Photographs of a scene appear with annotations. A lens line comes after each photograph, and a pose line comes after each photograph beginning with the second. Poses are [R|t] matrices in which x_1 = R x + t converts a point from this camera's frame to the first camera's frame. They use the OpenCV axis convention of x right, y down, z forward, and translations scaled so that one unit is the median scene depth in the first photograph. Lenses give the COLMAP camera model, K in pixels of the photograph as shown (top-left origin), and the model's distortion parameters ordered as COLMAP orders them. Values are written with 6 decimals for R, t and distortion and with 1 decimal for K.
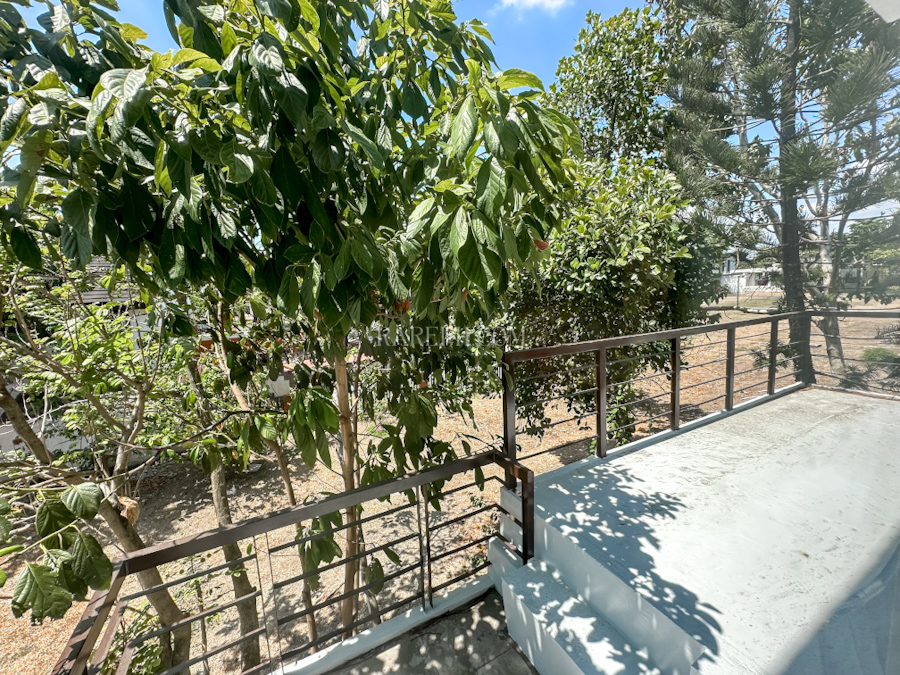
lens RADIAL K [[360.0, 0, 450.0], [0, 360.0, 337.5], [0, 0, 1]] dist [-0.000620, -0.000043]
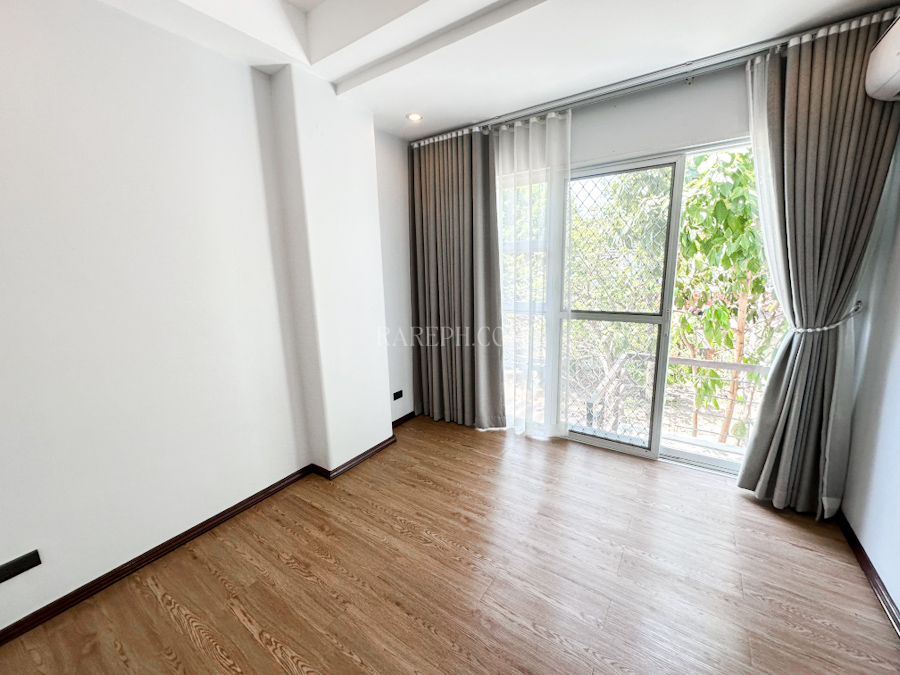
lens RADIAL K [[360.0, 0, 450.0], [0, 360.0, 337.5], [0, 0, 1]] dist [-0.000620, -0.000043]
pose [[0.460847, 0.197712, -0.865176, 0.529473], [-0.100659, 0.980223, 0.170386, 0.099487], [0.881753, 0.008566, 0.471634, -0.950885]]
